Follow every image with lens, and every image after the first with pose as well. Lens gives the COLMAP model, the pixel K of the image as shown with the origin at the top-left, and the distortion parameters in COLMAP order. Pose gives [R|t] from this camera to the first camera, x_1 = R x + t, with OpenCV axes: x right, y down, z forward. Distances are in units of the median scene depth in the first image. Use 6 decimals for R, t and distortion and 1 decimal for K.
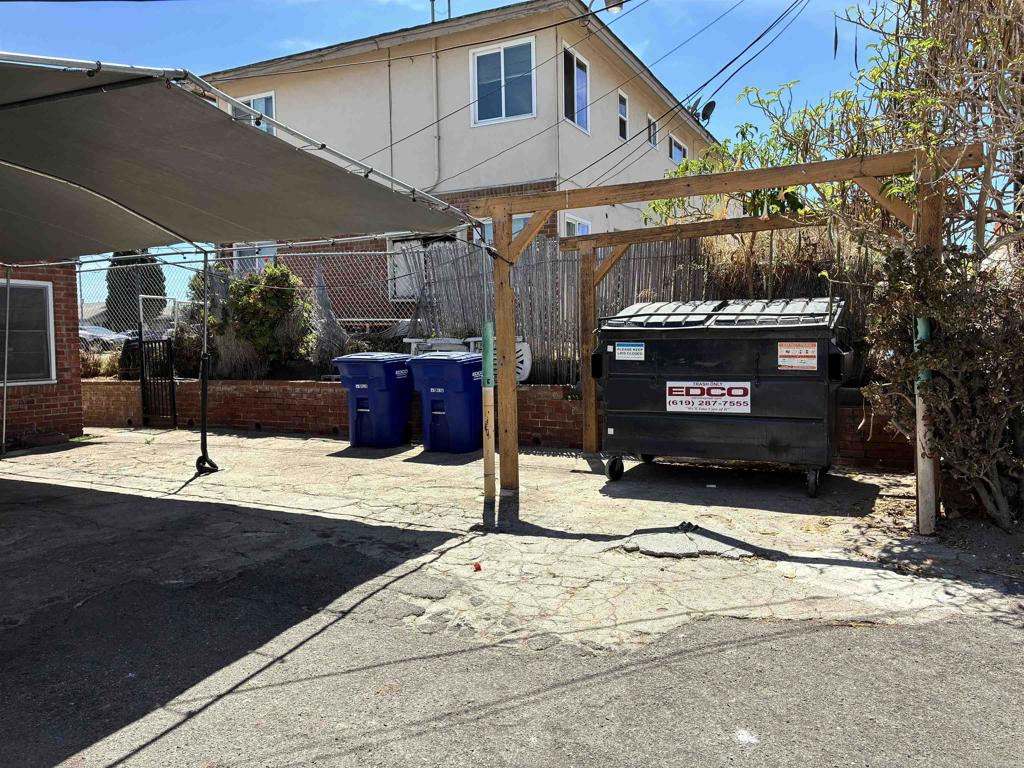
lens RADIAL K [[779.2, 0, 511.2], [0, 779.2, 382.5], [0, 0, 1]] dist [0.058210, -0.073153]
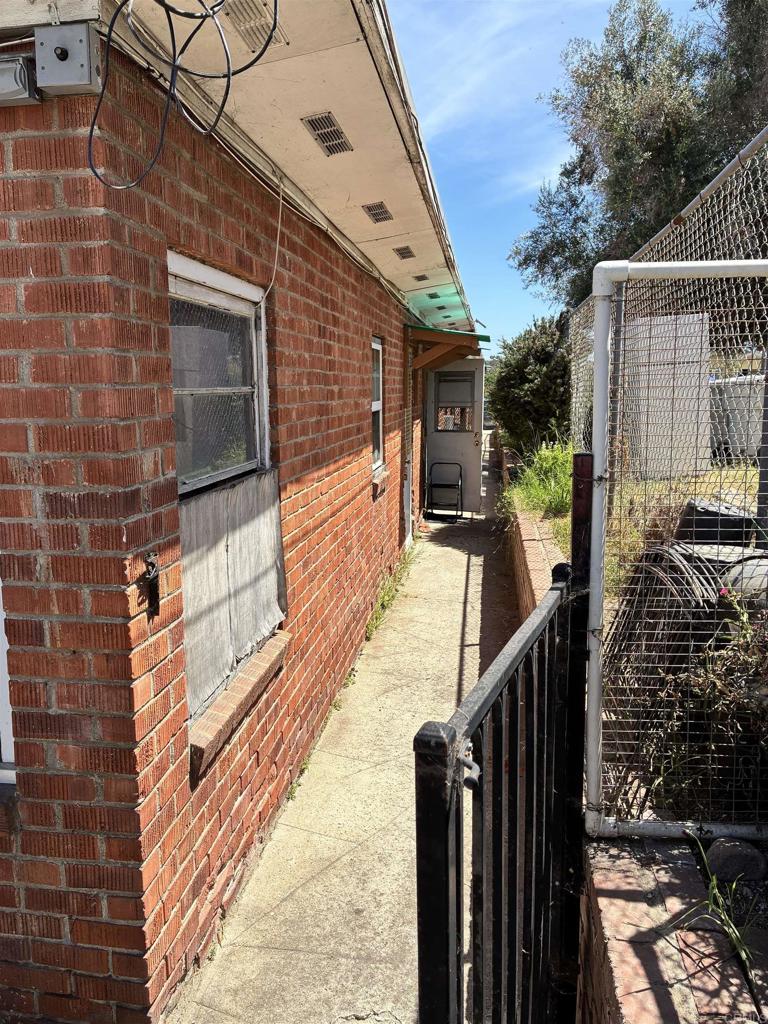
lens RADIAL K [[779.2, 0, 382.4], [0, 779.2, 509.2], [0, 0, 1]] dist [0.058210, -0.073153]
pose [[0.319665, 0.152430, -0.935189, -0.453393], [-0.057540, 0.988277, 0.141415, -0.112877], [0.945782, 0.008605, 0.324689, 1.207271]]
